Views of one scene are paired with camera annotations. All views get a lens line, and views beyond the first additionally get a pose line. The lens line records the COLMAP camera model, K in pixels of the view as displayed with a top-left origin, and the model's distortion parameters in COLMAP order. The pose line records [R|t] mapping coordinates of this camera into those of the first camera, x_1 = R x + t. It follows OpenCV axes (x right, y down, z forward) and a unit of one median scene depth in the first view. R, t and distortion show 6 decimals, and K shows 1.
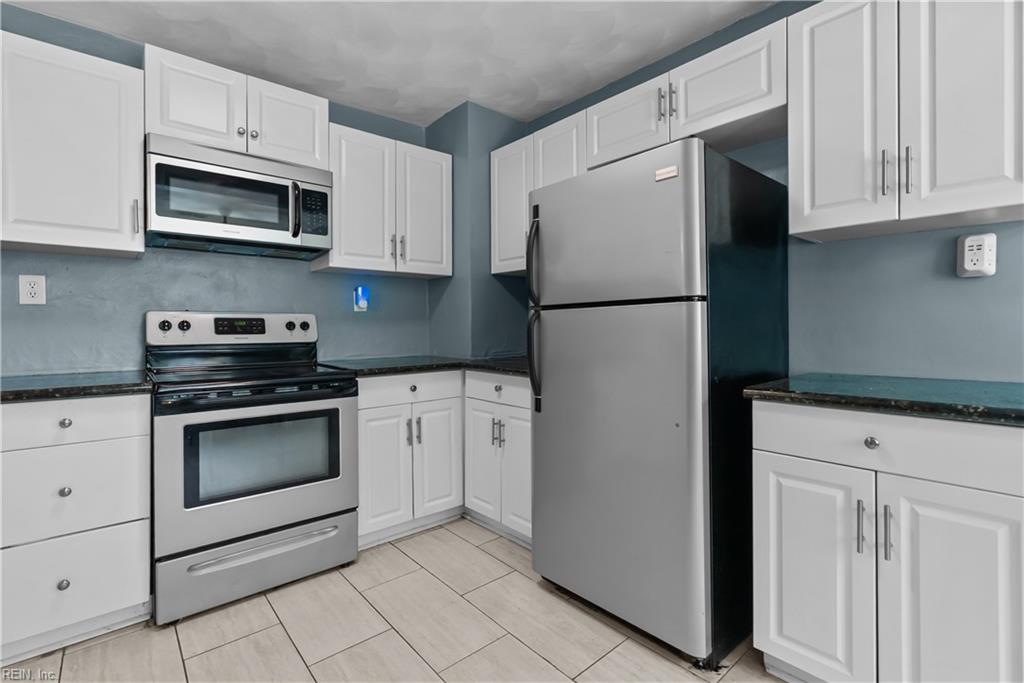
lens RADIAL K [[463.0, 0, 513.0], [0, 463.0, 332.8], [0, 0, 1]] dist [-0.011115, 0.002019]
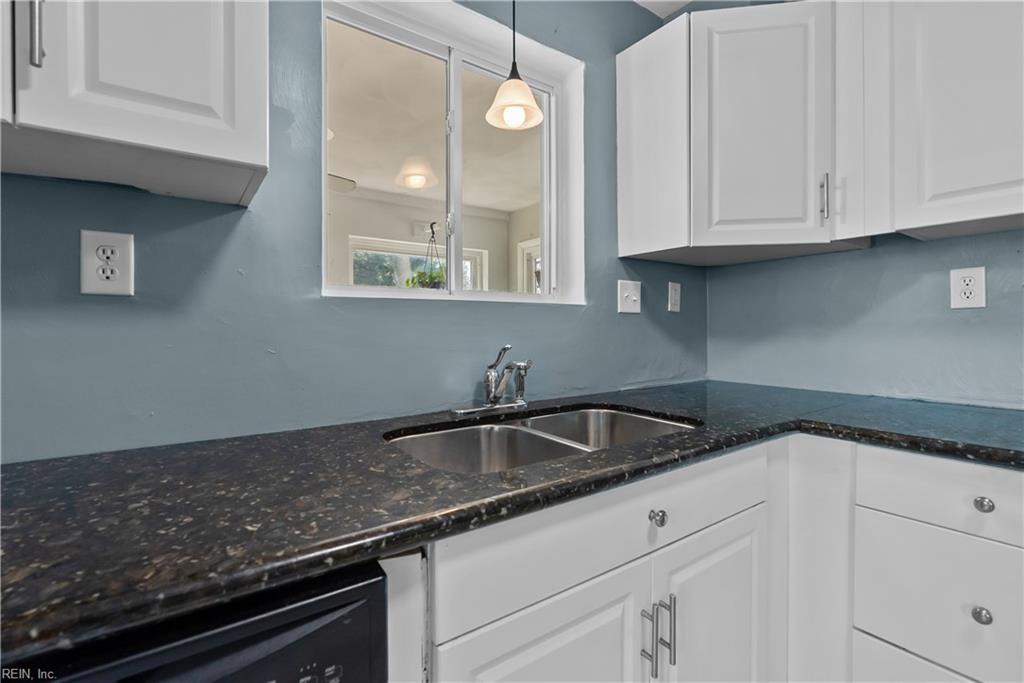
lens RADIAL K [[463.0, 0, 512.4], [0, 463.0, 333.3], [0, 0, 1]] dist [-0.011115, 0.002019]
pose [[-0.091093, 0.006336, -0.995822, -0.252973], [-0.000367, 0.999979, 0.006396, -0.025984], [0.995842, 0.000948, -0.091089, 0.345879]]
